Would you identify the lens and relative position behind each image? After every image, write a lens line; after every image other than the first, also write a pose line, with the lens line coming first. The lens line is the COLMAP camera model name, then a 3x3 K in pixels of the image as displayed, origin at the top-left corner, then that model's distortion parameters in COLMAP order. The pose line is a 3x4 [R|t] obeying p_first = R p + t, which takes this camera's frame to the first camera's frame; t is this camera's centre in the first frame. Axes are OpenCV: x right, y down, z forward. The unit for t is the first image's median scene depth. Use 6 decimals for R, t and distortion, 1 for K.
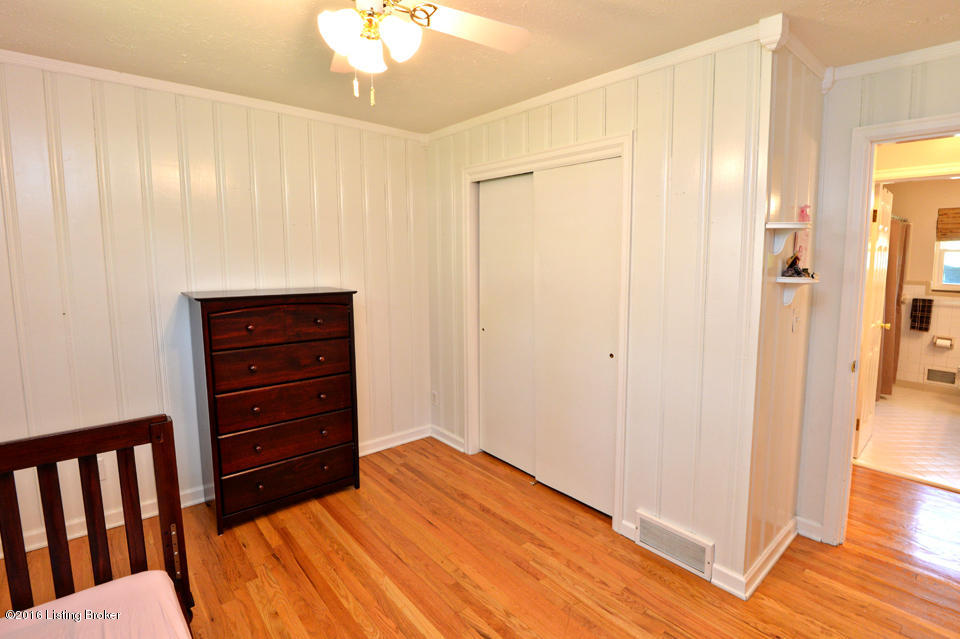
lens RADIAL K [[458.1, 0, 482.3], [0, 458.1, 315.3], [0, 0, 1]] dist [-0.003474, -0.000748]
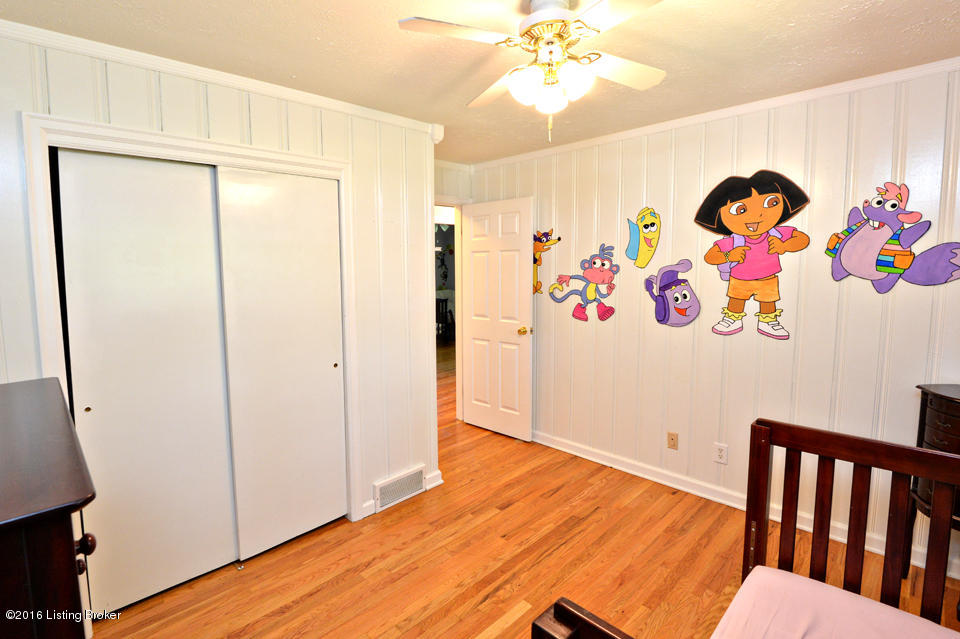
lens RADIAL K [[458.1, 0, 481.2], [0, 458.1, 316.5], [0, 0, 1]] dist [-0.003474, -0.000748]
pose [[-0.062995, -0.131681, 0.989288, -0.775326], [0.145411, 0.979468, 0.139633, -0.121937], [-0.987364, 0.152649, -0.042554, 0.702219]]
